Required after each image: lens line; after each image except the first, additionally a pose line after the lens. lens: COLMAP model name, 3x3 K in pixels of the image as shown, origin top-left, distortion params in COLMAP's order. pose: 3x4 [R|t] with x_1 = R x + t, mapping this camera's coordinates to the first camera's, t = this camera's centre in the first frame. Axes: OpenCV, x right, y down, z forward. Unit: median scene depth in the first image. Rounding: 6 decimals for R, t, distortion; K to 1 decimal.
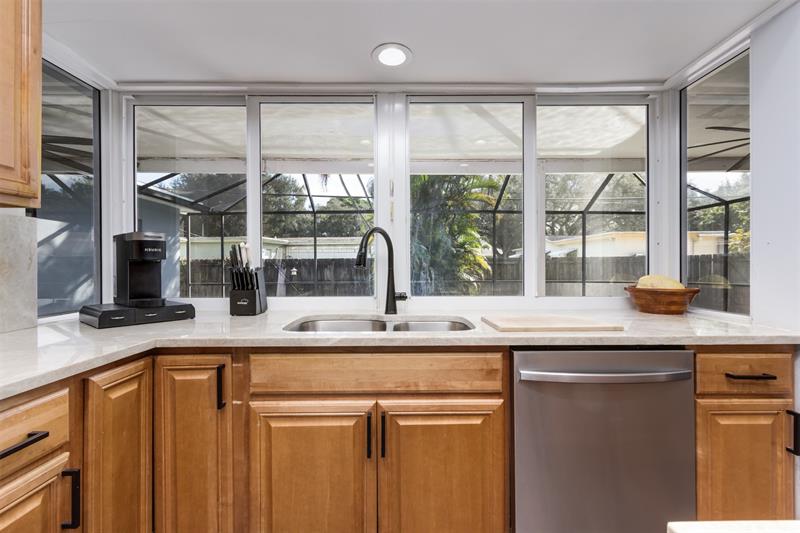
lens RADIAL K [[367.3, 0, 400.6], [0, 367.3, 267.3], [0, 0, 1]] dist [0.007183, -0.000960]
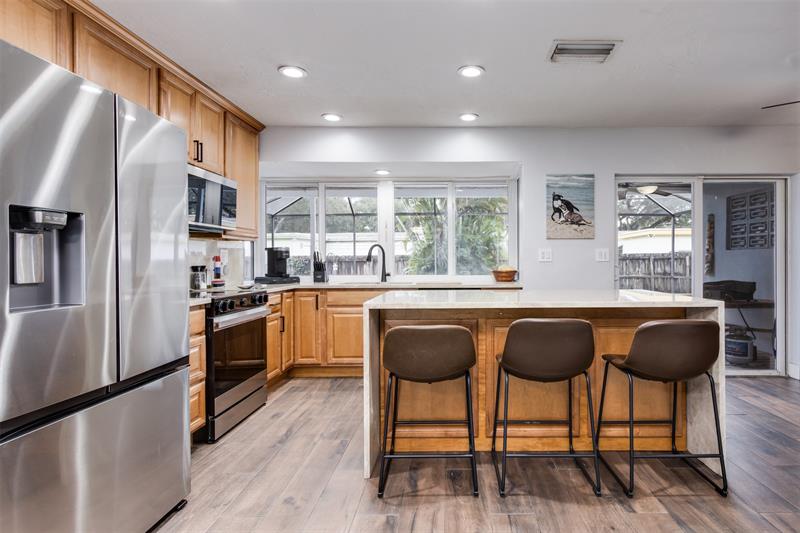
lens RADIAL K [[421.1, 0, 459.3], [0, 421.1, 262.3], [0, 0, 1]] dist [-0.005326, -0.000962]
pose [[0.999945, -0.000735, 0.010457, 0.541708], [0.000777, 0.999992, -0.003930, 0.019790], [-0.010454, 0.003938, 0.999938, -2.108467]]
